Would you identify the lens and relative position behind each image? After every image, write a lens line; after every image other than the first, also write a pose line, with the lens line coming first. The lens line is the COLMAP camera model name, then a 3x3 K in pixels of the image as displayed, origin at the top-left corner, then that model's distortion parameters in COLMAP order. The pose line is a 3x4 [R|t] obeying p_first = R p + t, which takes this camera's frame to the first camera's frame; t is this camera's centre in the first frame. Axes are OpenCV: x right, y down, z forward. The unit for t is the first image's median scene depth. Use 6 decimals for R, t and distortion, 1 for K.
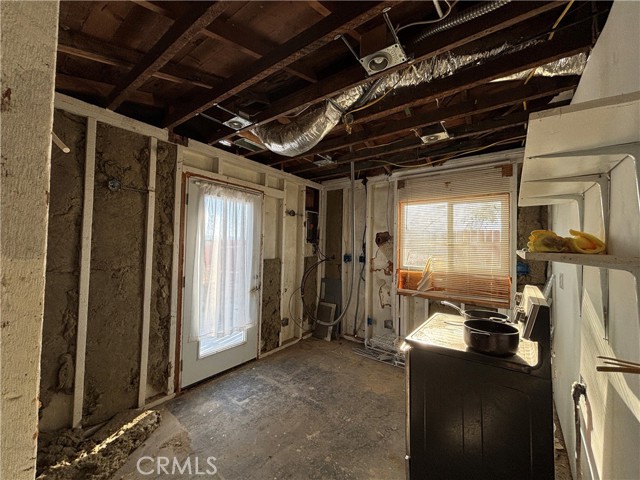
lens RADIAL K [[259.4, 0, 321.7], [0, 259.4, 238.9], [0, 0, 1]] dist [0.002737, 0.000498]
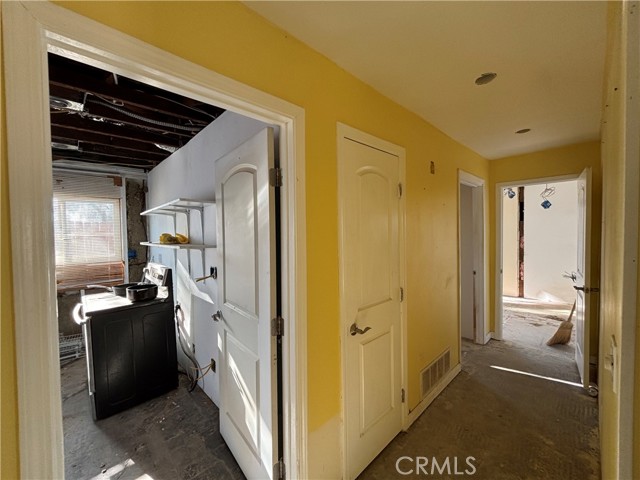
lens RADIAL K [[259.4, 0, 324.3], [0, 259.4, 238.0], [0, 0, 1]] dist [0.002737, 0.000498]
pose [[0.159464, -0.048265, 0.986023, -0.735317], [-0.007686, 0.998713, 0.050129, -0.083611], [-0.987174, -0.015573, 0.158887, -0.425216]]
